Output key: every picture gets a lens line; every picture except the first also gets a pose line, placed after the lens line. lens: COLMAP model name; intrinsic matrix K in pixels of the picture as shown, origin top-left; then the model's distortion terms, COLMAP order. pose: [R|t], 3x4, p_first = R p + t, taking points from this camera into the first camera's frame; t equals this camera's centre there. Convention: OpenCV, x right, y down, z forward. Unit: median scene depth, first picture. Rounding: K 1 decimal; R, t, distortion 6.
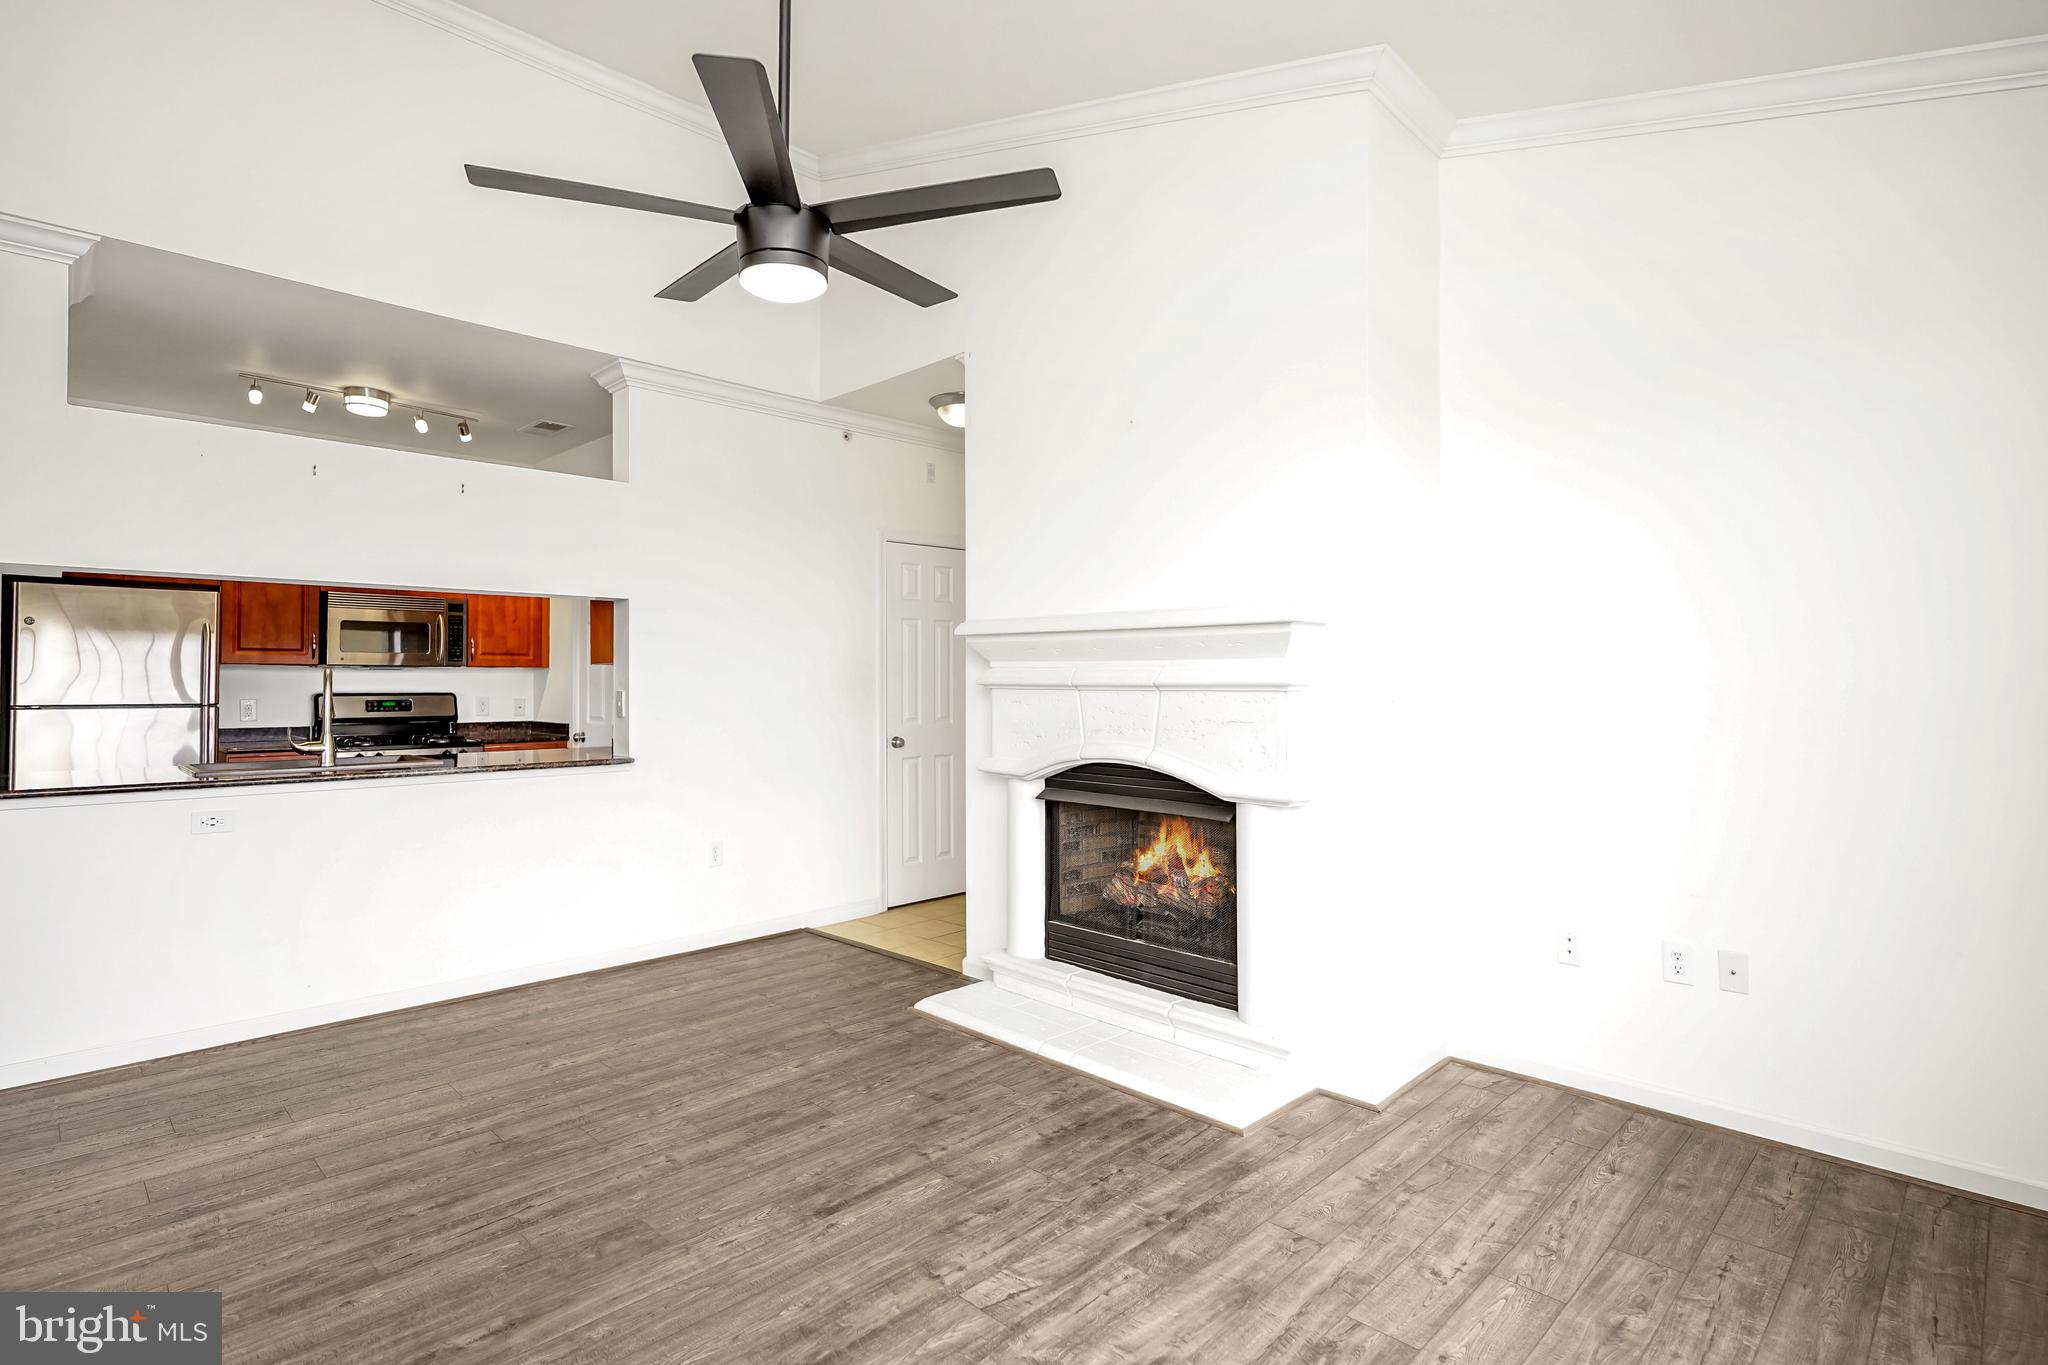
lens RADIAL K [[1010.6, 0, 1004.6], [0, 1010.6, 677.9], [0, 0, 1]] dist [-0.002745, -0.001131]
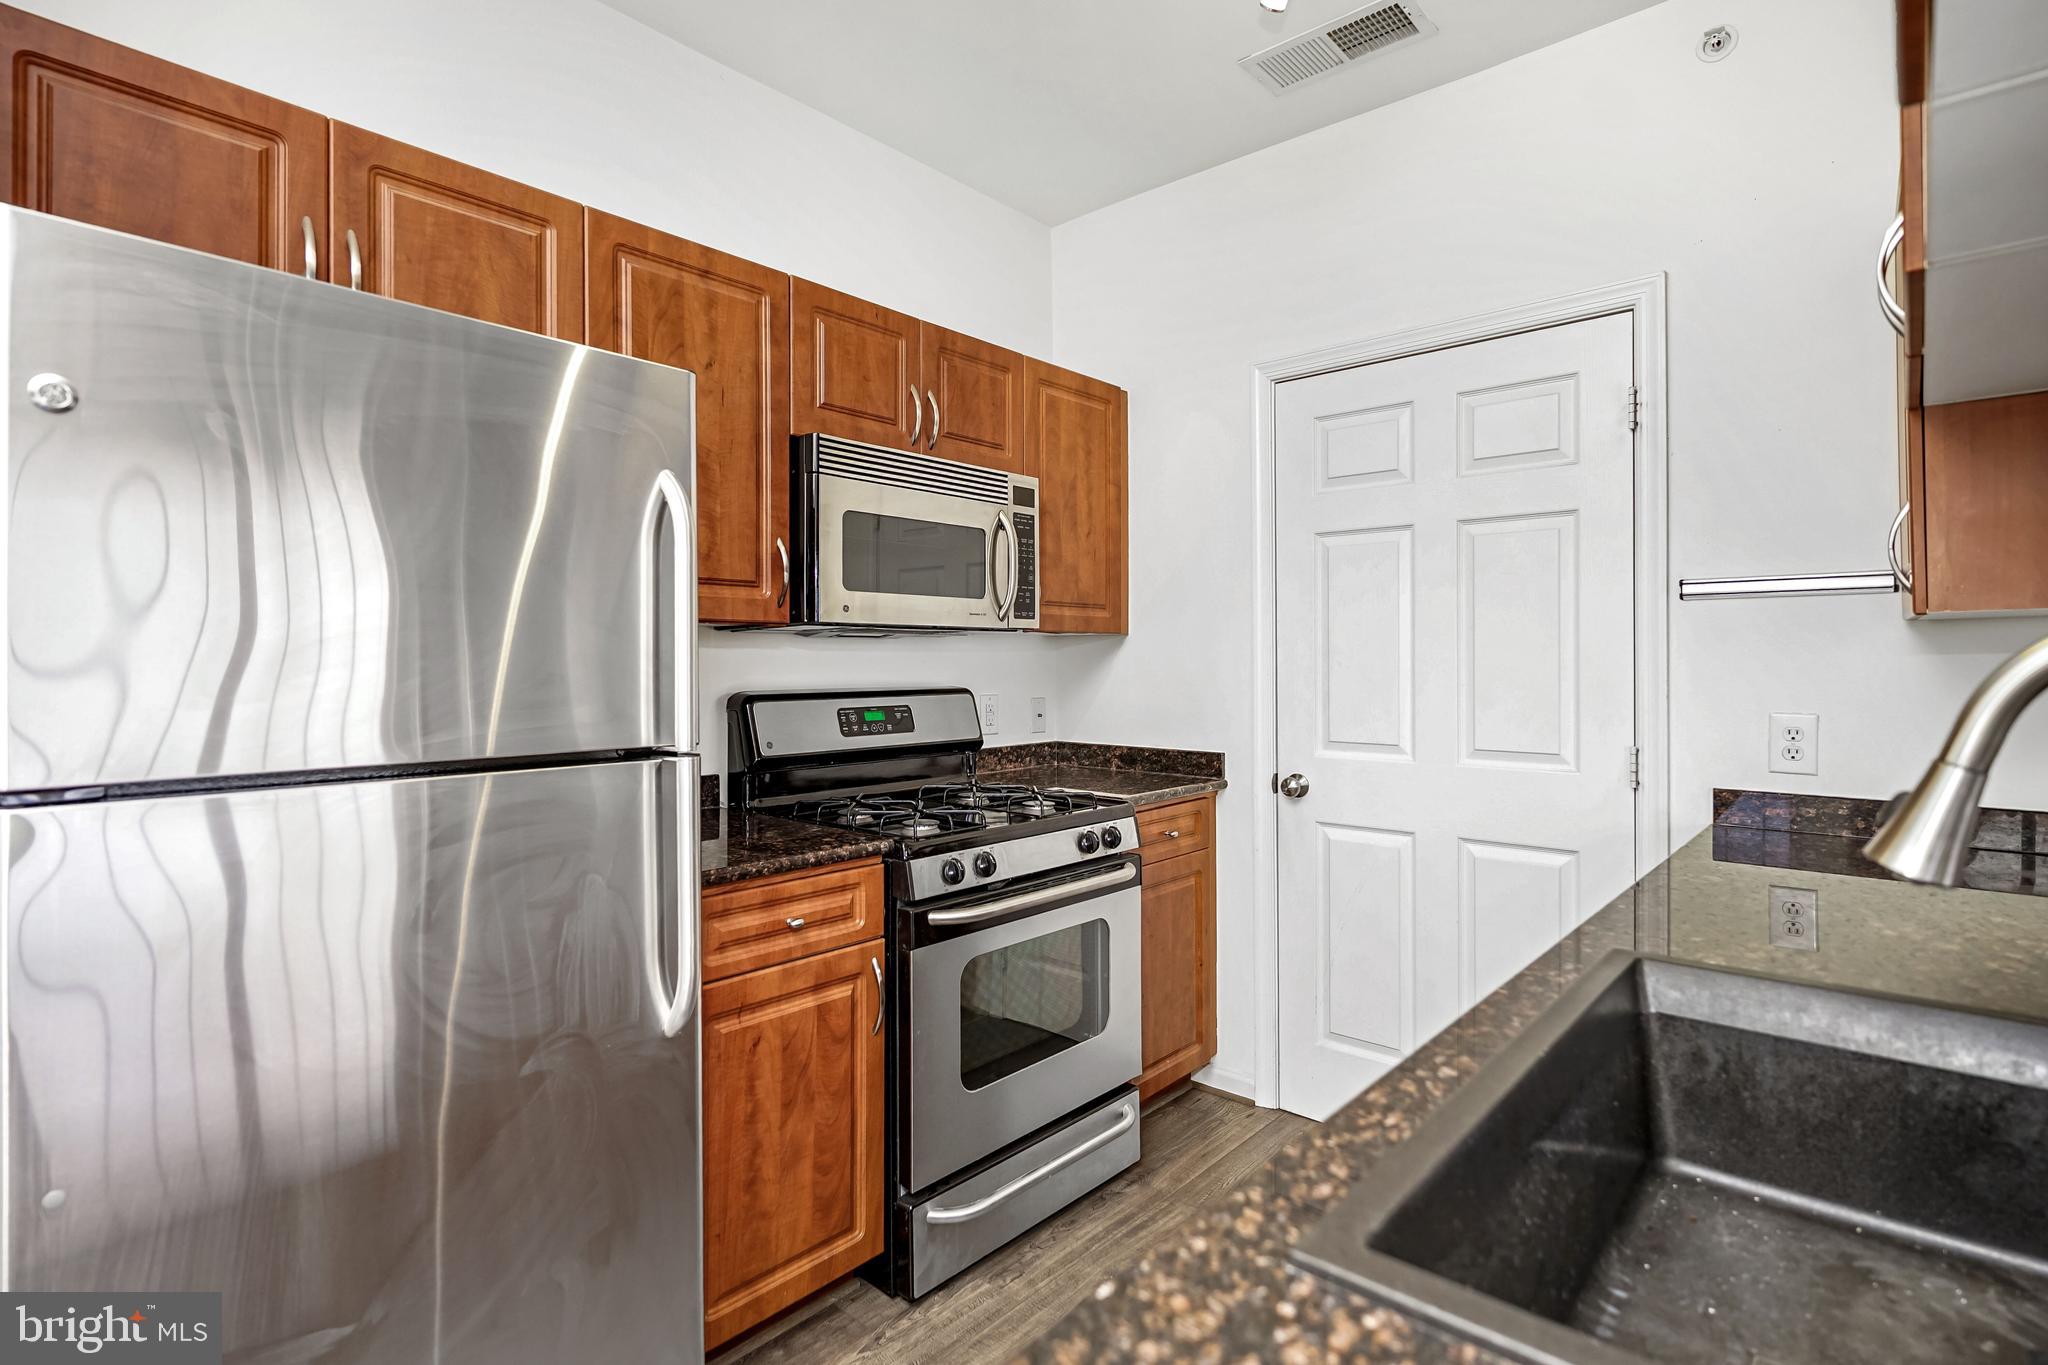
lens RADIAL K [[992.6, 0, 1031.0], [0, 992.6, 667.9], [0, 0, 1]] dist [-0.000218, -0.001123]
pose [[0.997726, -0.002154, 0.067371, -0.615478], [0.001260, 0.999911, 0.013313, -0.000557], [-0.067393, -0.013198, 0.997639, 0.614487]]
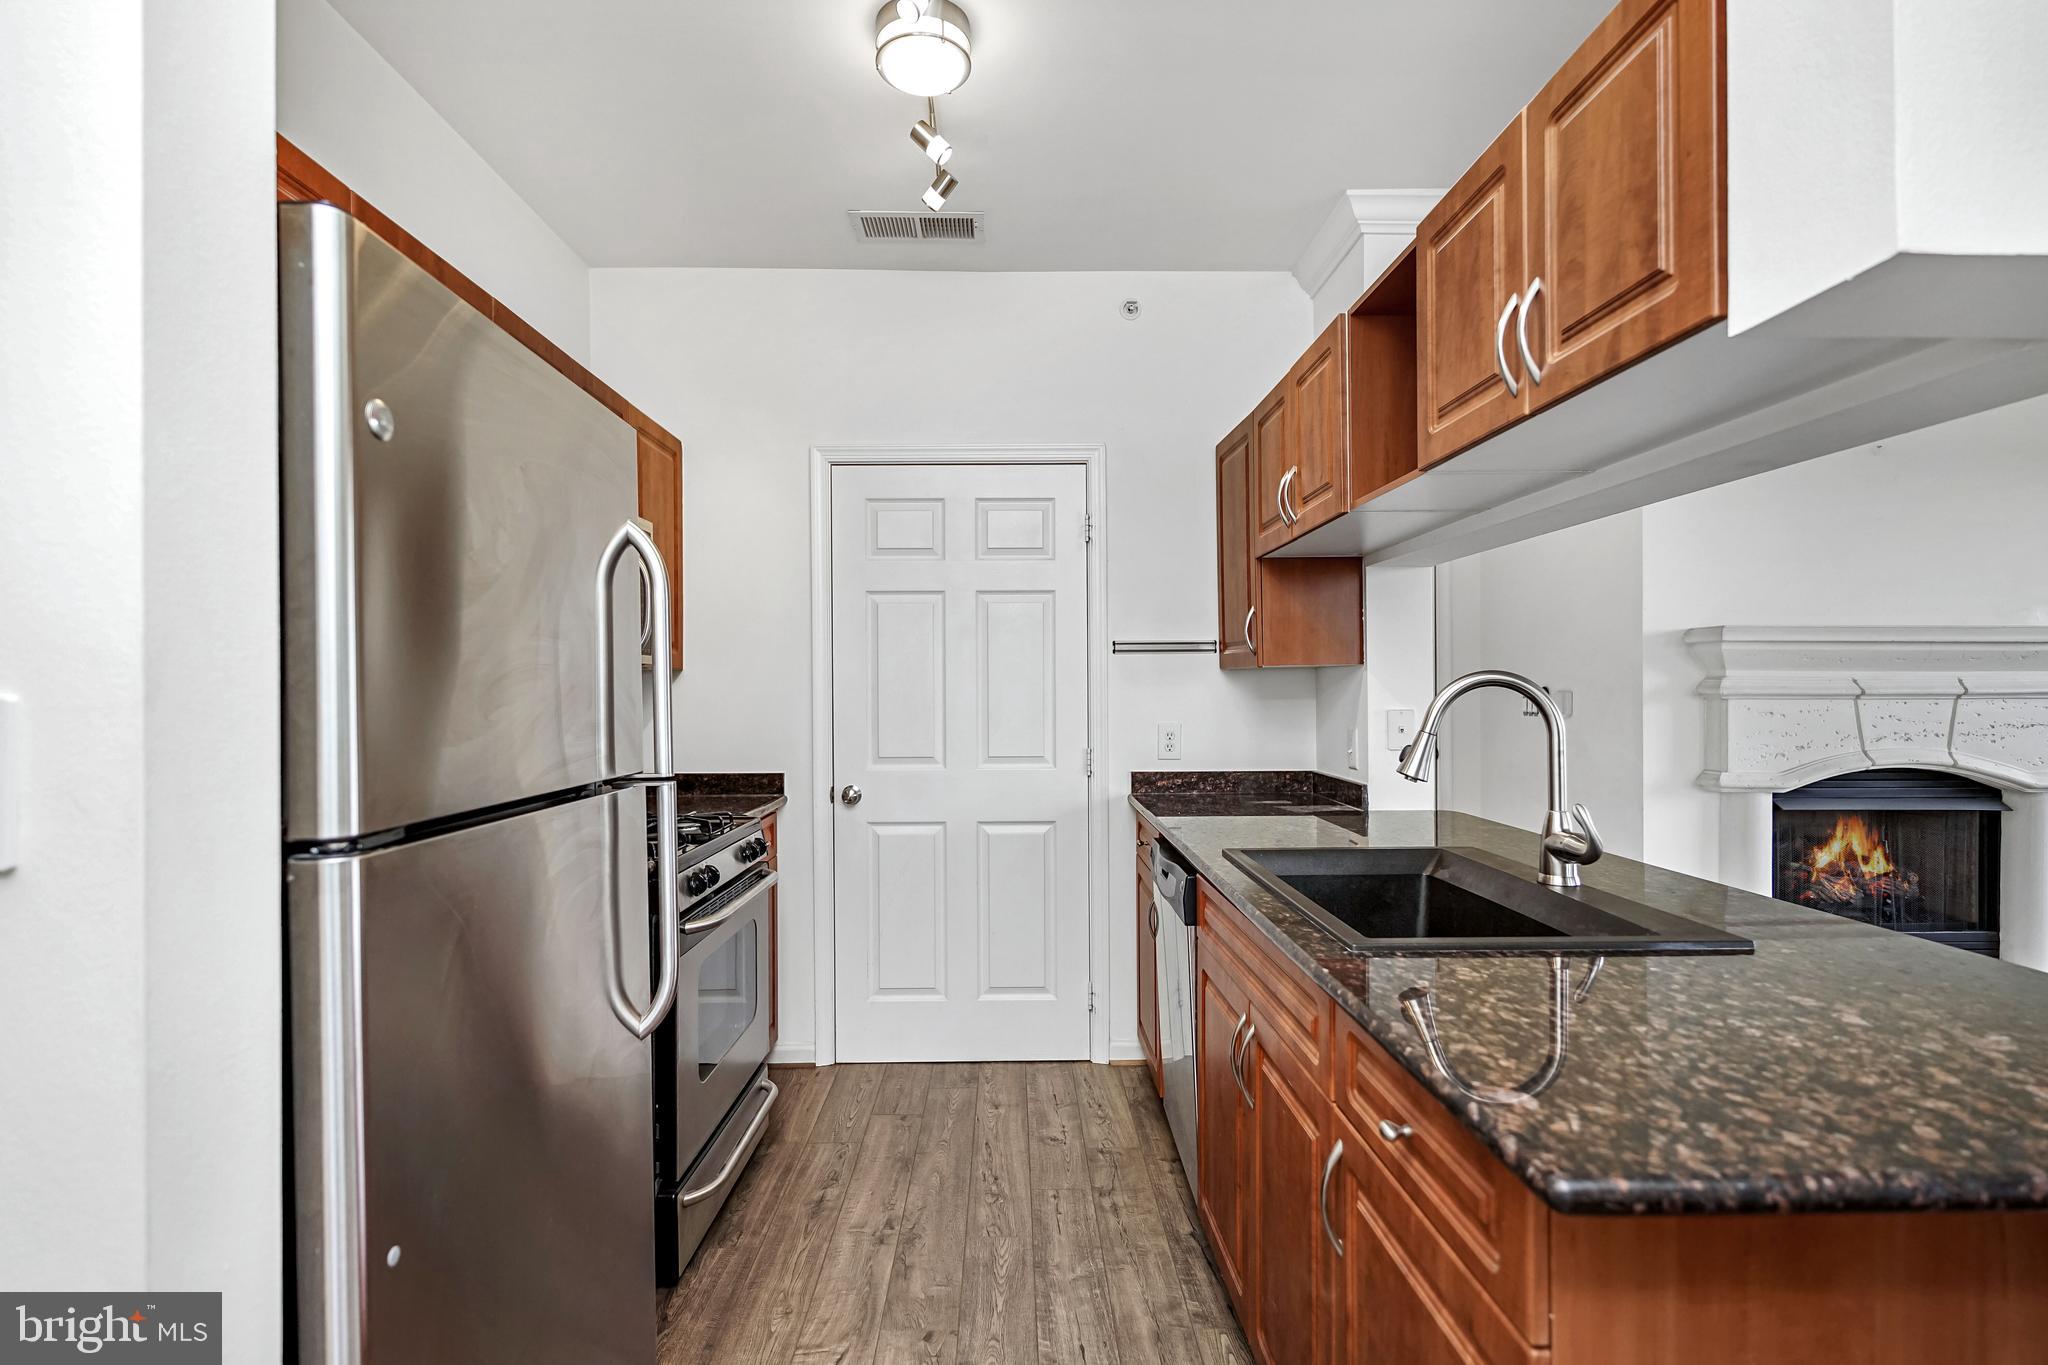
lens RADIAL K [[988.3, 0, 1001.6], [0, 988.3, 694.6], [0, 0, 1]] dist [0.016117, -0.000047]
pose [[0.701035, -0.006388, 0.713098, -0.811355], [0.000943, 0.999967, 0.008031, -0.001479], [-0.713126, -0.004958, 0.701018, 0.607215]]
